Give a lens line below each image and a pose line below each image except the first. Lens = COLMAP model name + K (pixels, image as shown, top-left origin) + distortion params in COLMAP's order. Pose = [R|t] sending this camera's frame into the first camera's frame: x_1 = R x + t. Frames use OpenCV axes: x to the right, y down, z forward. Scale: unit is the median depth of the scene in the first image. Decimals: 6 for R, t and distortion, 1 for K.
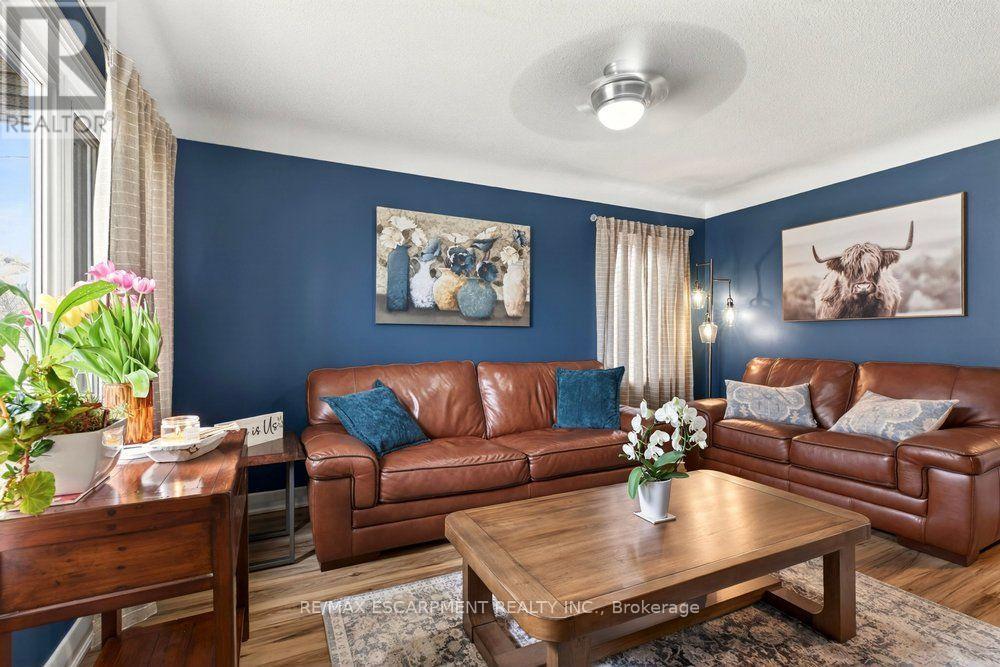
lens RADIAL K [[461.1, 0, 495.0], [0, 461.1, 346.4], [0, 0, 1]] dist [-0.000145, 0.000036]
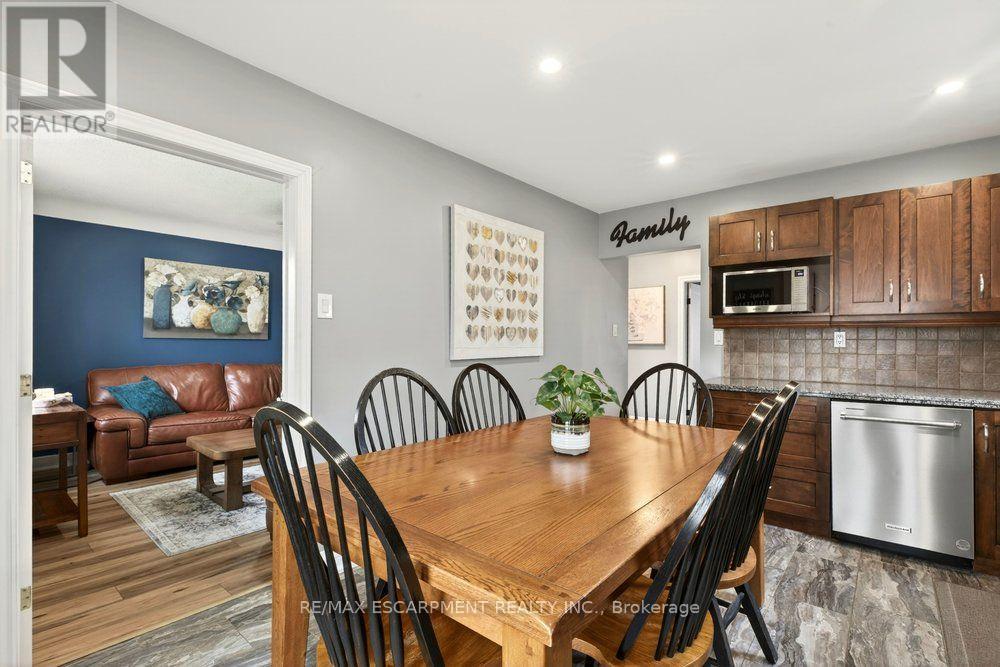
lens RADIAL K [[461.1, 0, 495.0], [0, 461.1, 346.4], [0, 0, 1]] dist [-0.000145, 0.000036]
pose [[0.915313, 0.006348, 0.402694, 0.167526], [-0.005123, 0.999978, -0.004121, -0.021382], [-0.402712, 0.001709, 0.915325, -0.759650]]
